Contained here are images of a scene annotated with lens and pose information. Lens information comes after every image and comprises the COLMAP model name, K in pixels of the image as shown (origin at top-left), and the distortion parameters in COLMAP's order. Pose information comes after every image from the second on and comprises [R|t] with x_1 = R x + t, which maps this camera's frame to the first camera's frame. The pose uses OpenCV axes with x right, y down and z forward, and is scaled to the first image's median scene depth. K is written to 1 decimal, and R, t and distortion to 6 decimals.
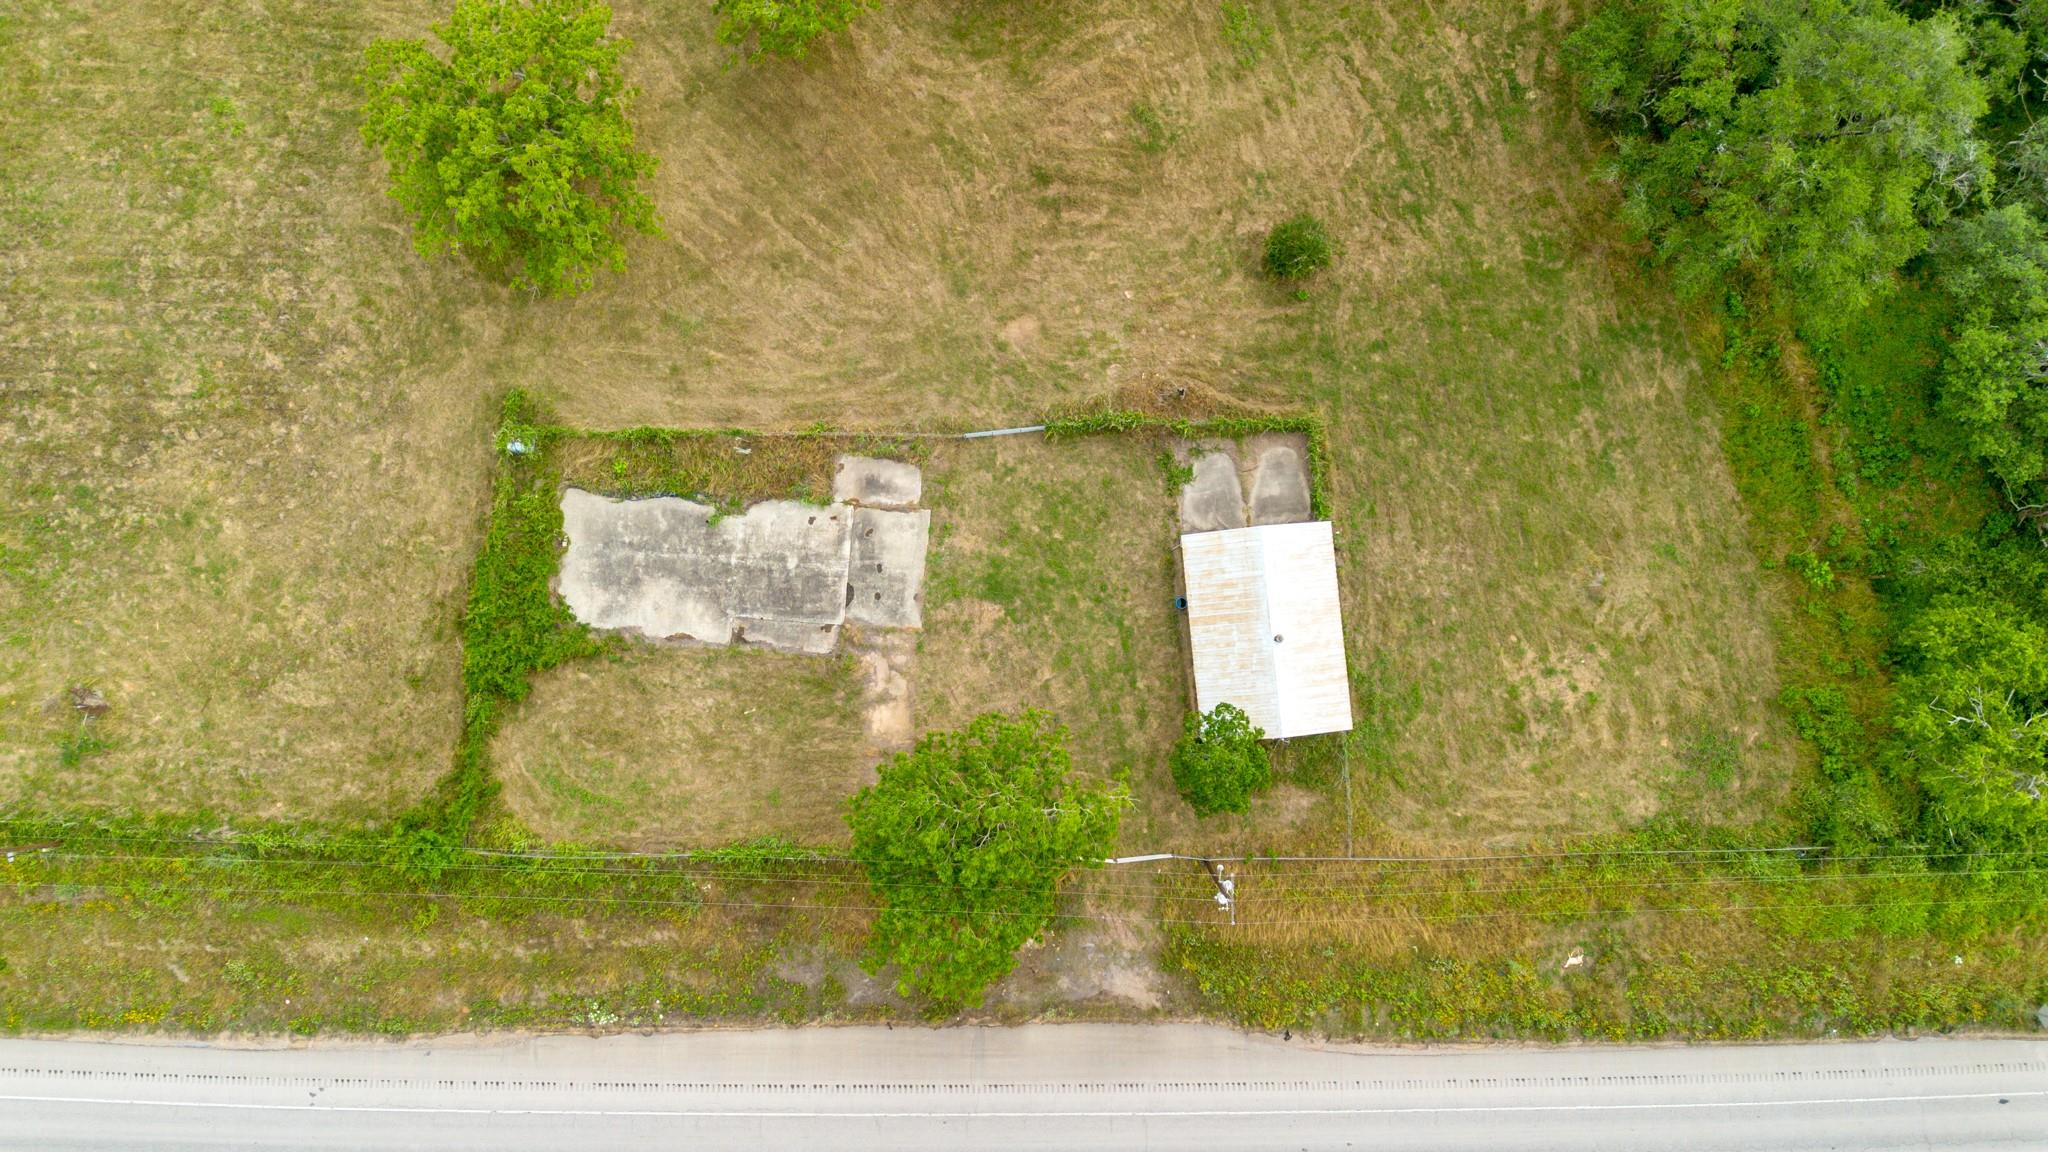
lens RADIAL K [[1431.6, 0, 1009.6], [0, 1431.6, 588.5], [0, 0, 1]] dist [0.100800, -0.092674]
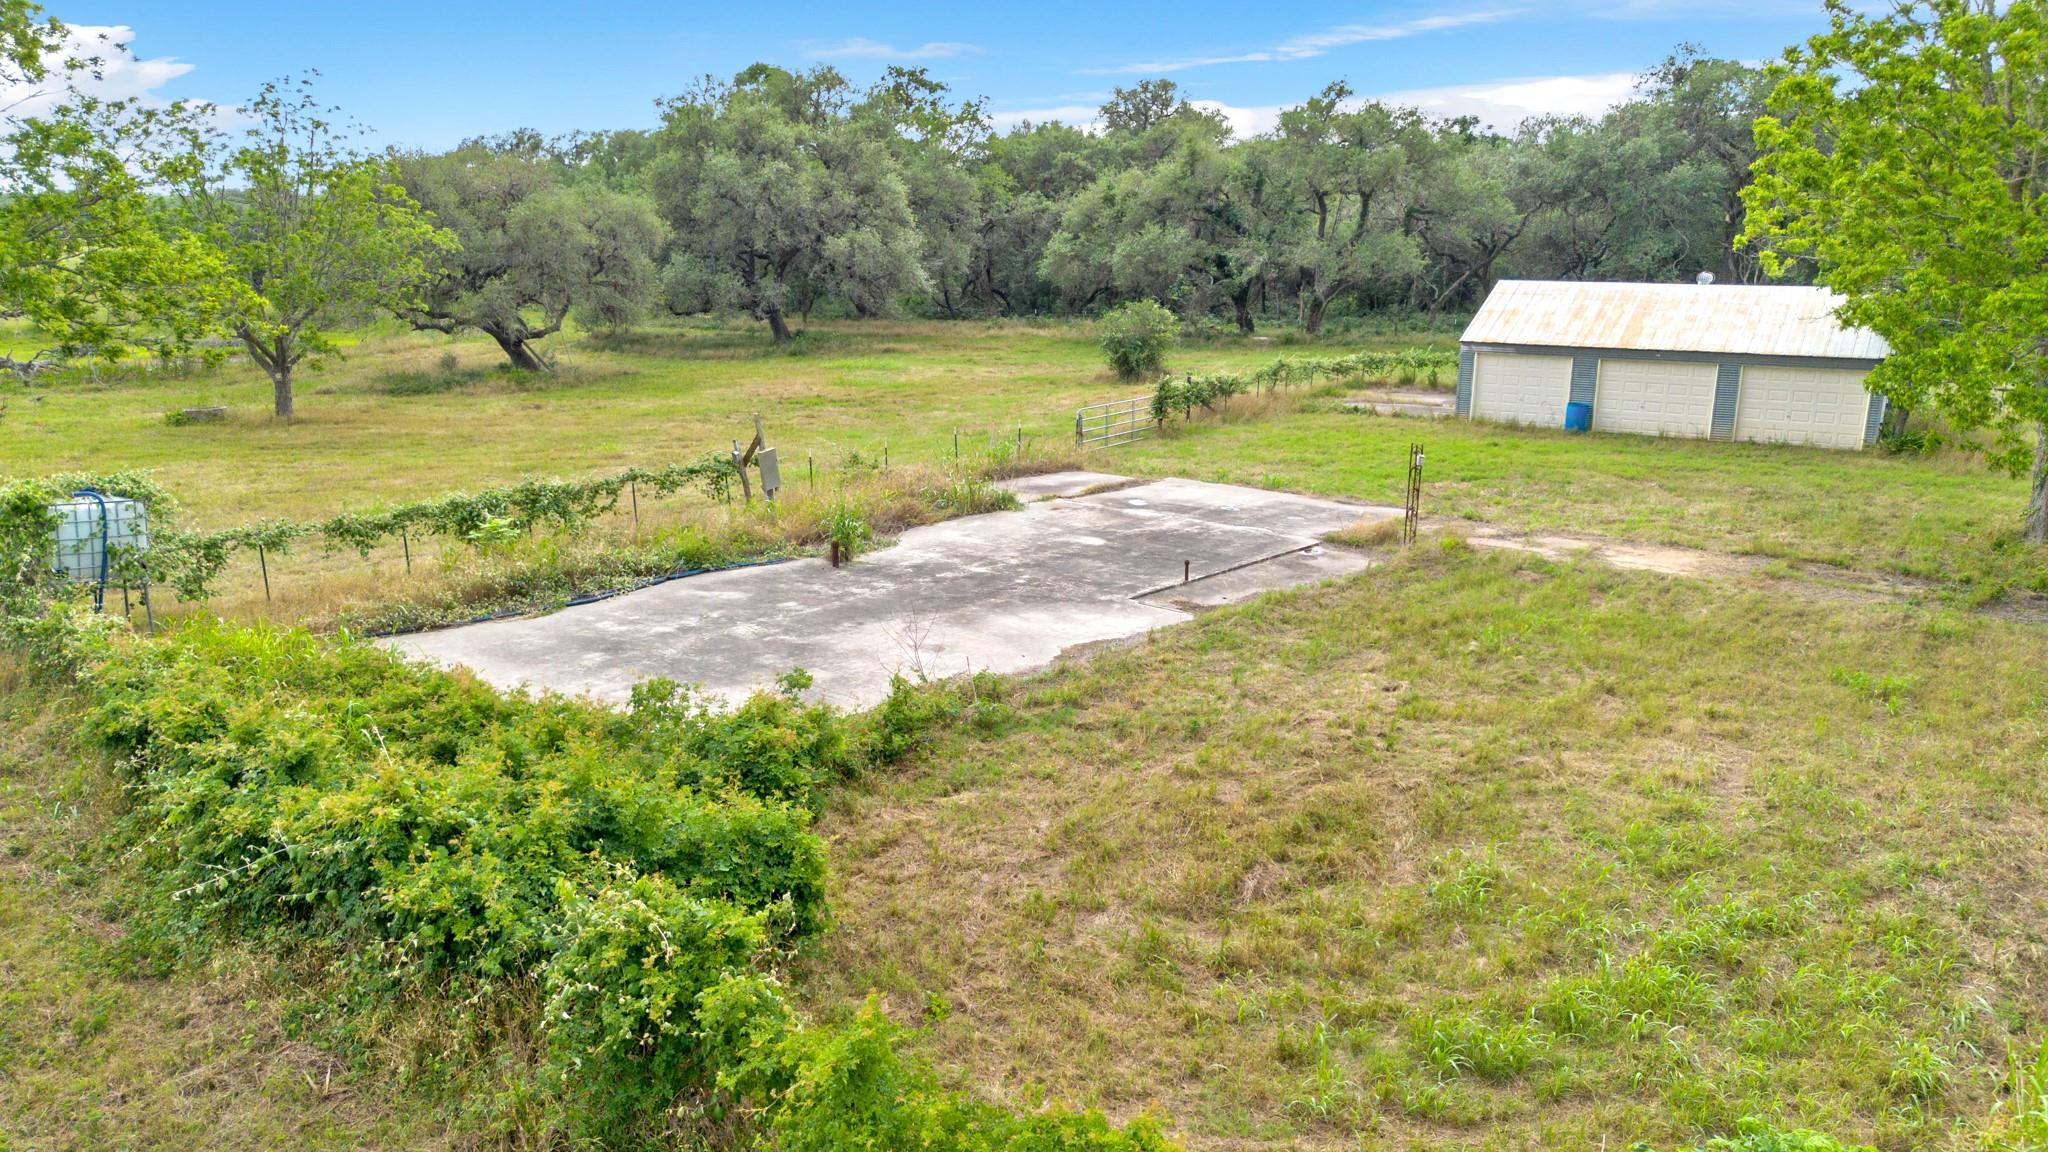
lens RADIAL K [[1442.4, 0, 1024.0], [0, 1442.4, 576.0], [0, 0, 1]] dist [0.105023, -0.134158]
pose [[0.608936, -0.175727, 0.773509, -0.429535], [0.792035, 0.187958, -0.580820, 0.171623], [-0.043322, 0.966329, 0.253637, 0.920718]]
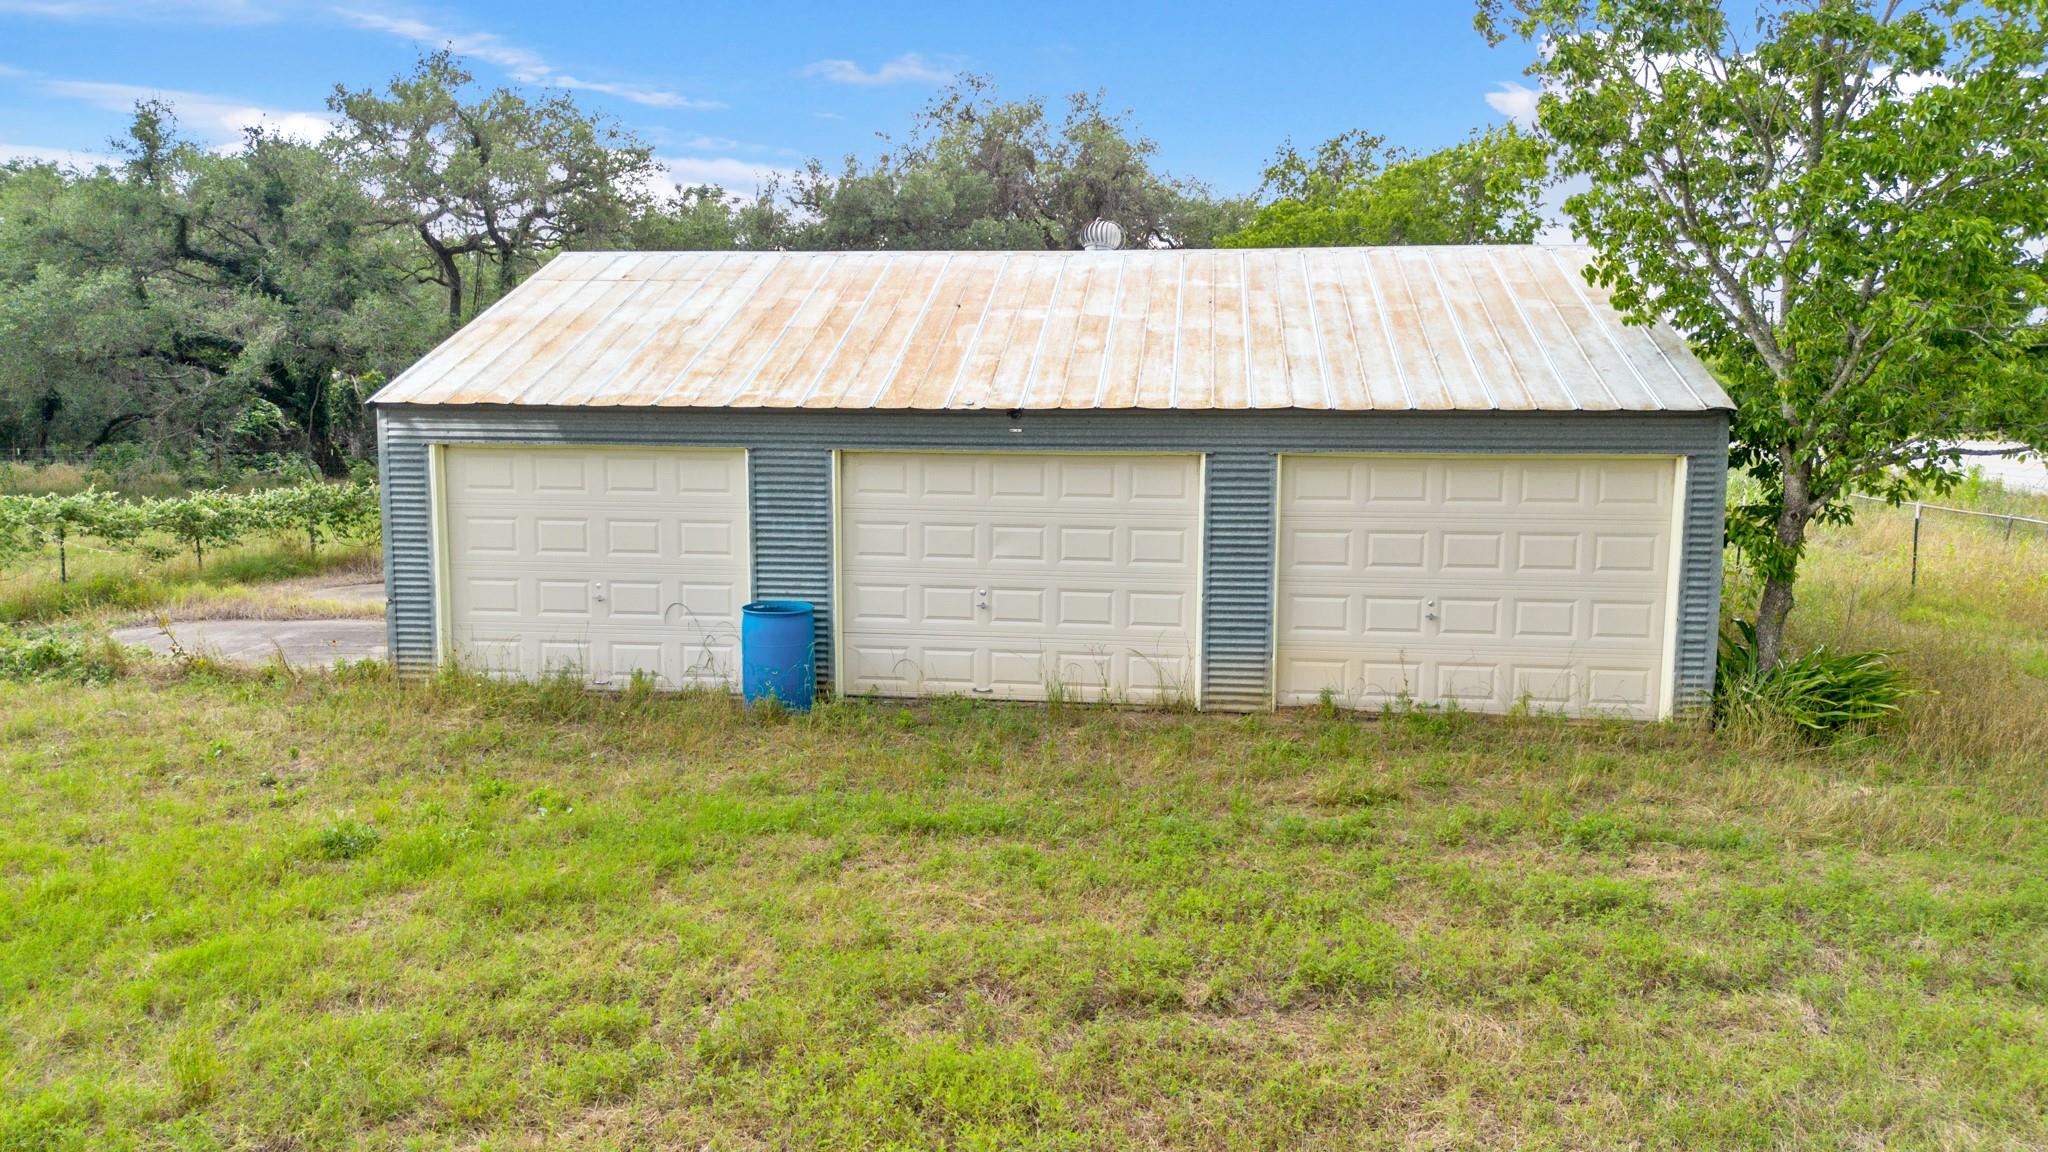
lens RADIAL K [[1431.6, 0, 1009.6], [0, 1431.6, 588.5], [0, 0, 1]] dist [0.100800, -0.092674]
pose [[0.222256, -0.113407, 0.968370, -0.021516], [0.973892, 0.072916, -0.214984, 0.065600], [-0.046229, 0.990869, 0.126652, 0.964722]]
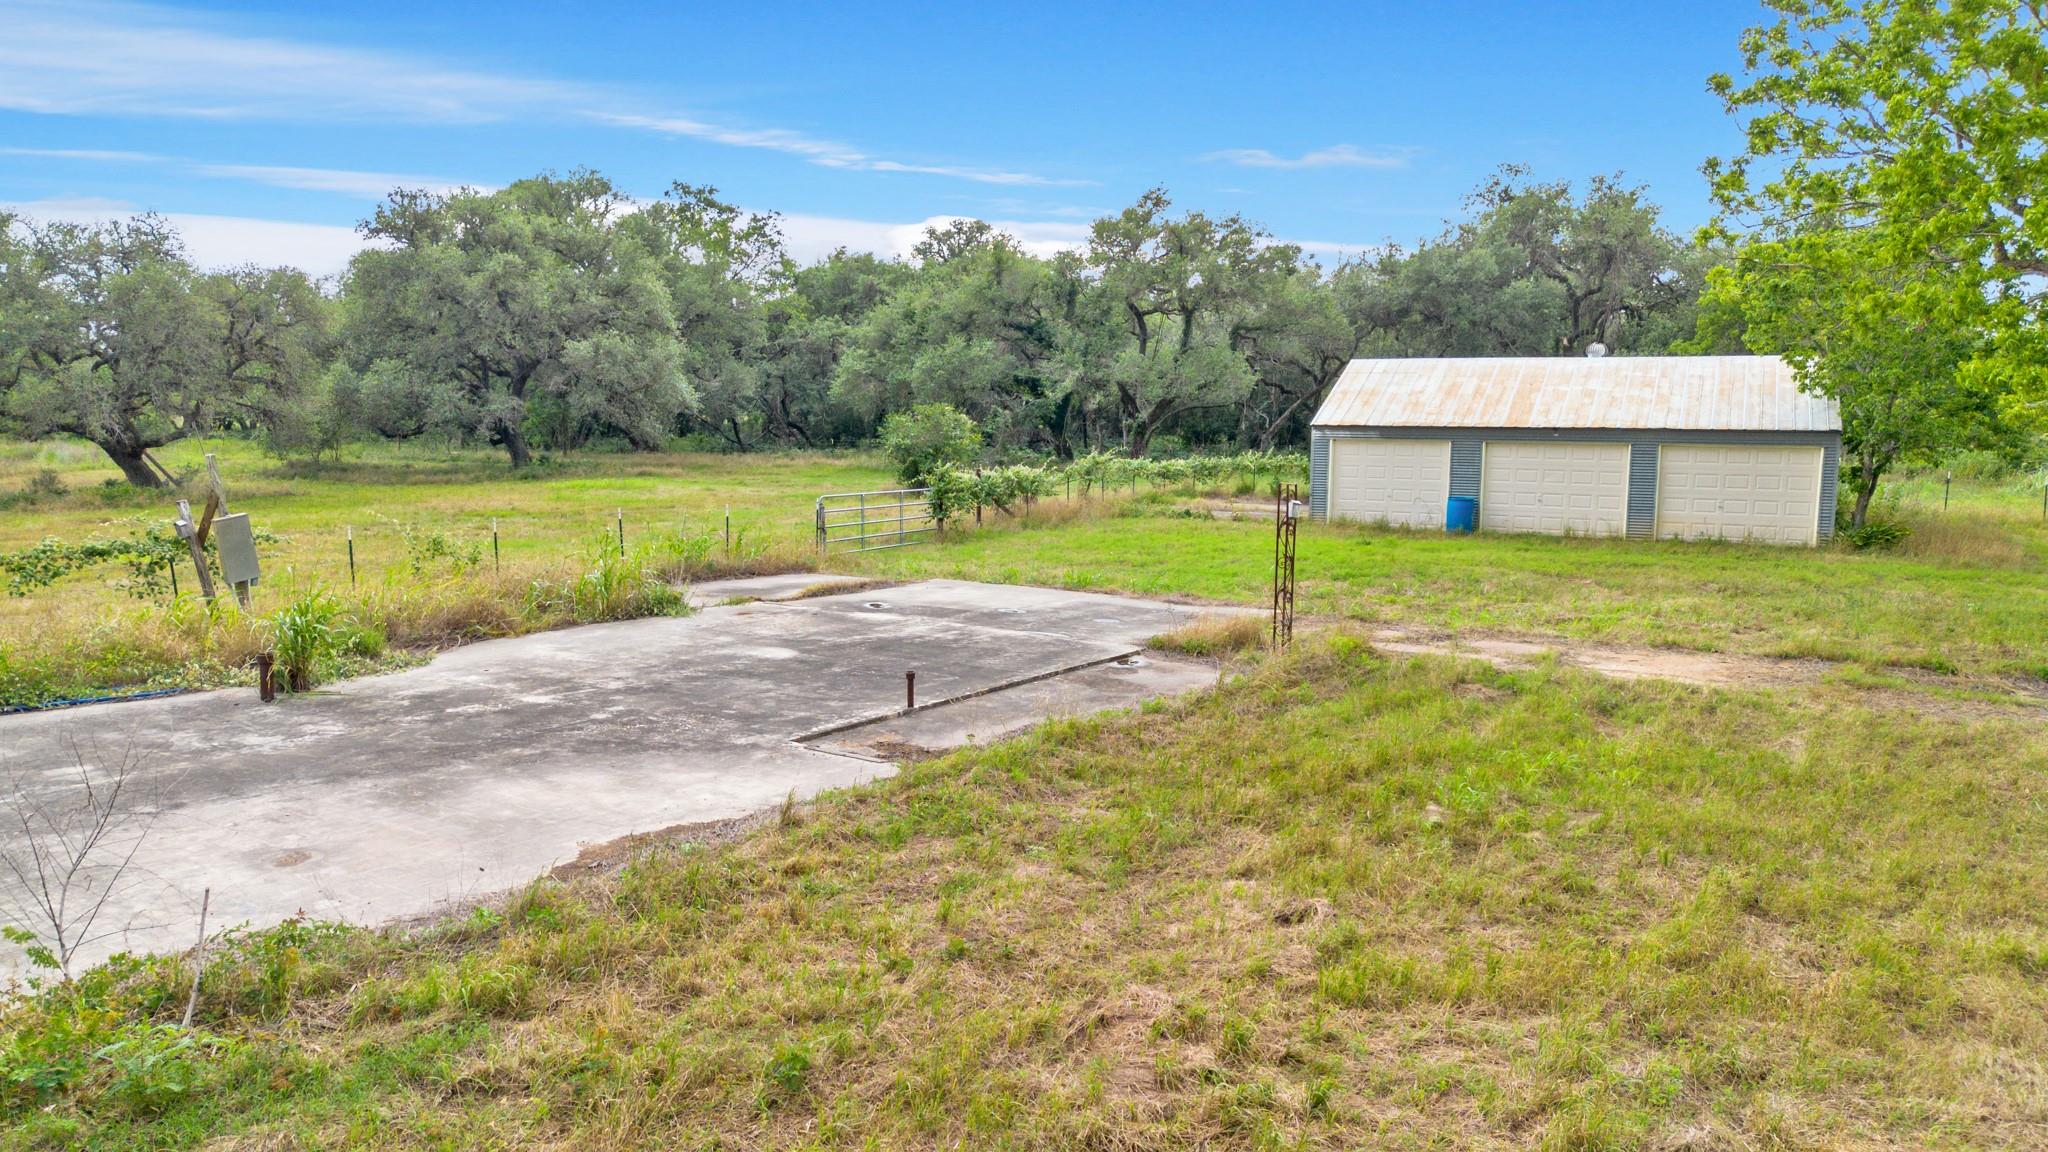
lens RADIAL K [[1442.4, 0, 1024.0], [0, 1442.4, 576.0], [0, 0, 1]] dist [0.105023, -0.134158]
pose [[0.516805, -0.090385, 0.851318, -0.309916], [0.854746, 0.110437, -0.507161, 0.118604], [-0.048177, 0.989765, 0.134331, 0.958457]]
